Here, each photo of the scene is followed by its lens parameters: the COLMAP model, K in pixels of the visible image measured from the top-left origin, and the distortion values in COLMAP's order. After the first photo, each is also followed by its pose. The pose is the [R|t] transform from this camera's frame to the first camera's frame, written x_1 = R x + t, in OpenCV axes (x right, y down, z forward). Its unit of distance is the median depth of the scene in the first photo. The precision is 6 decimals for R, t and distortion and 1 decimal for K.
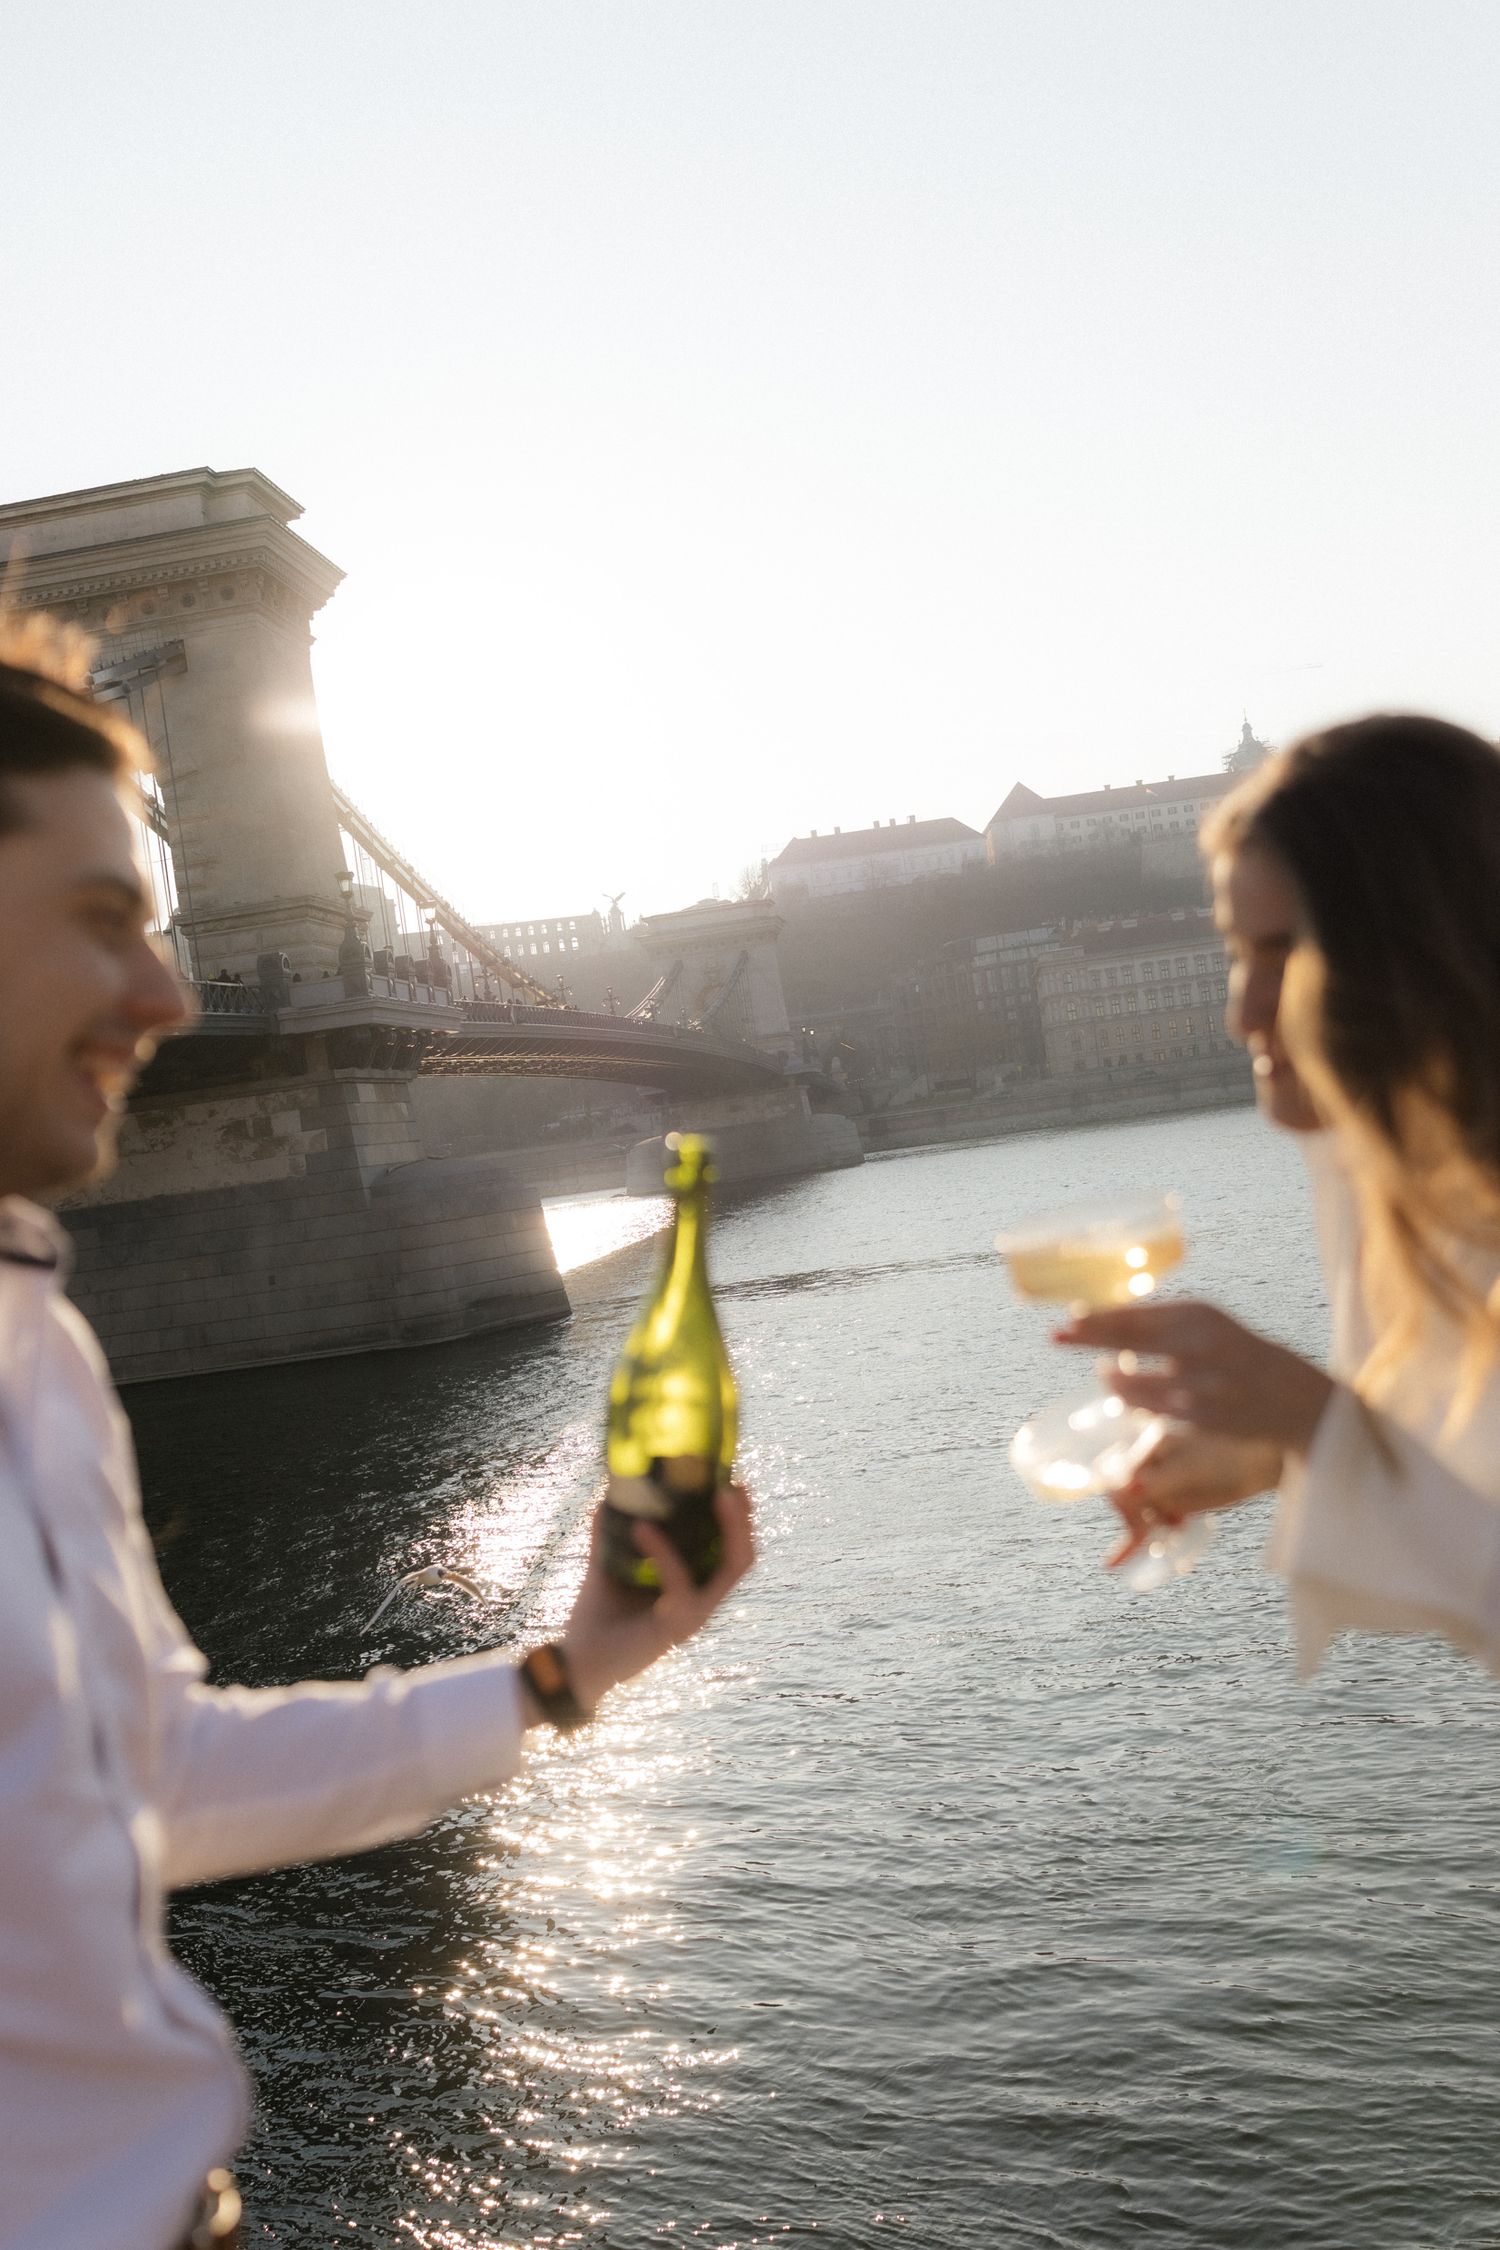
lens RADIAL K [[2225.0, 0, 750.0], [0, 2225.0, 1125.0], [0, 0, 1]] dist [0.005119, -0.002025]
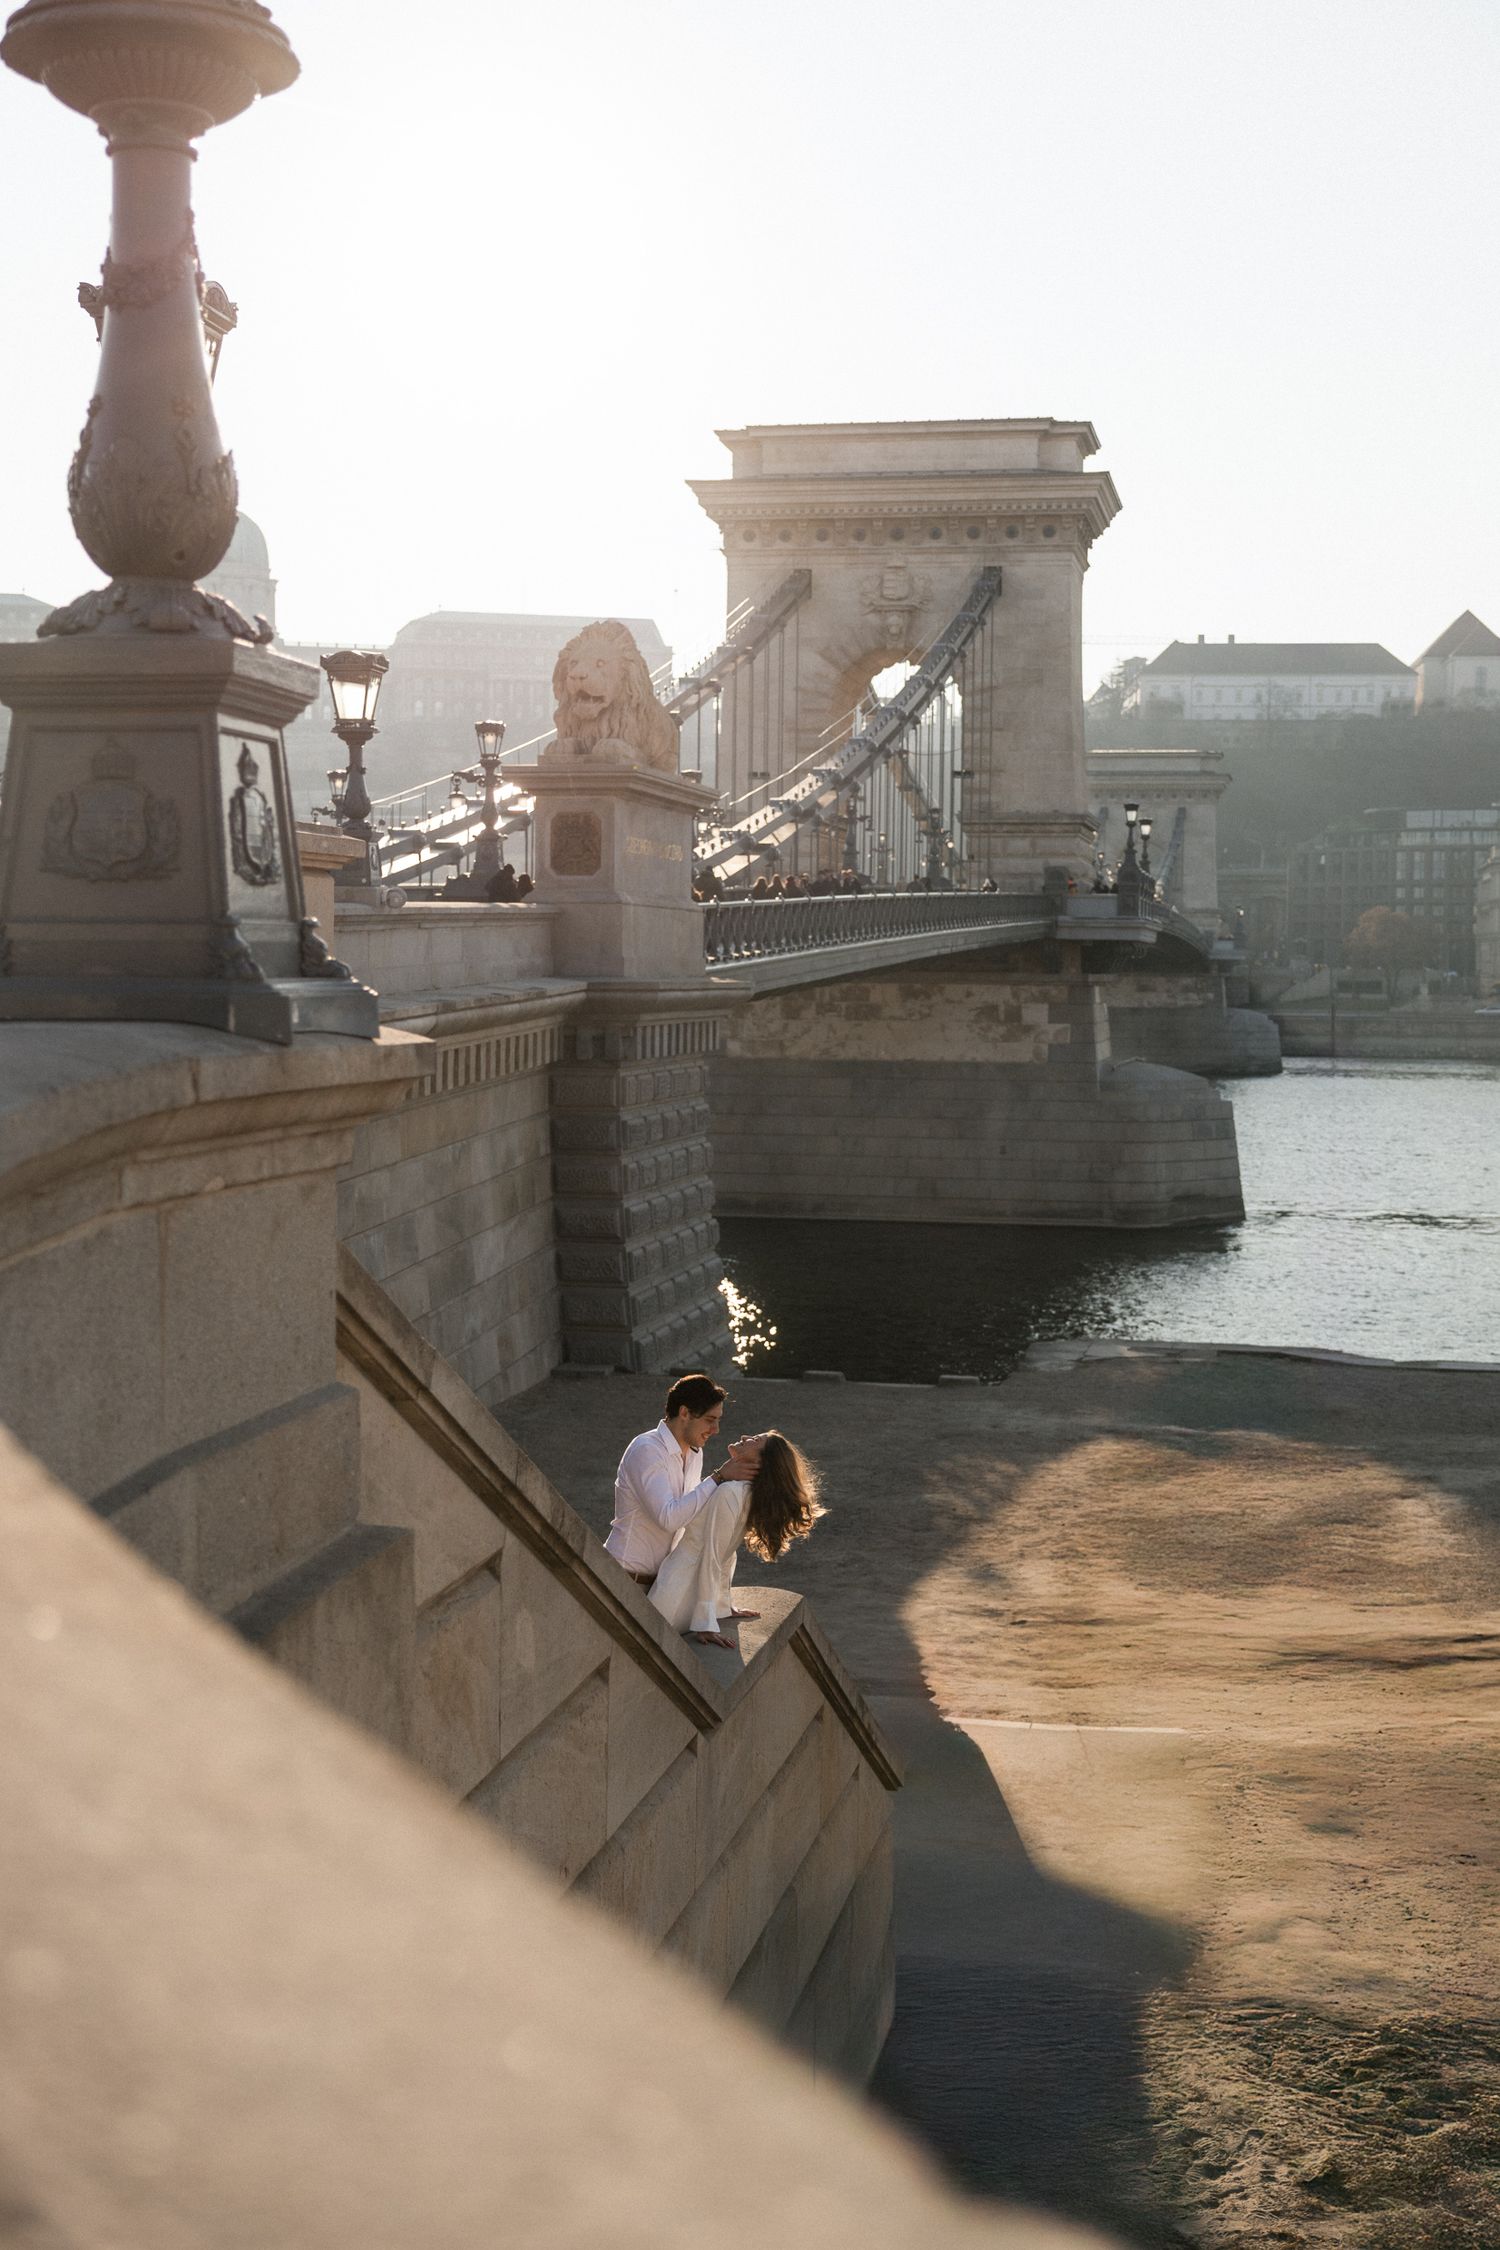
lens RADIAL K [[2858.2, 0, 750.0], [0, 2858.2, 1125.0], [0, 0, 1]] dist [-0.020834, 0.014498]
pose [[0.984650, 0.154966, -0.080315, -0.223903], [-0.149899, 0.986515, 0.065721, -0.018547], [0.089417, -0.052673, 0.994601, -0.448506]]
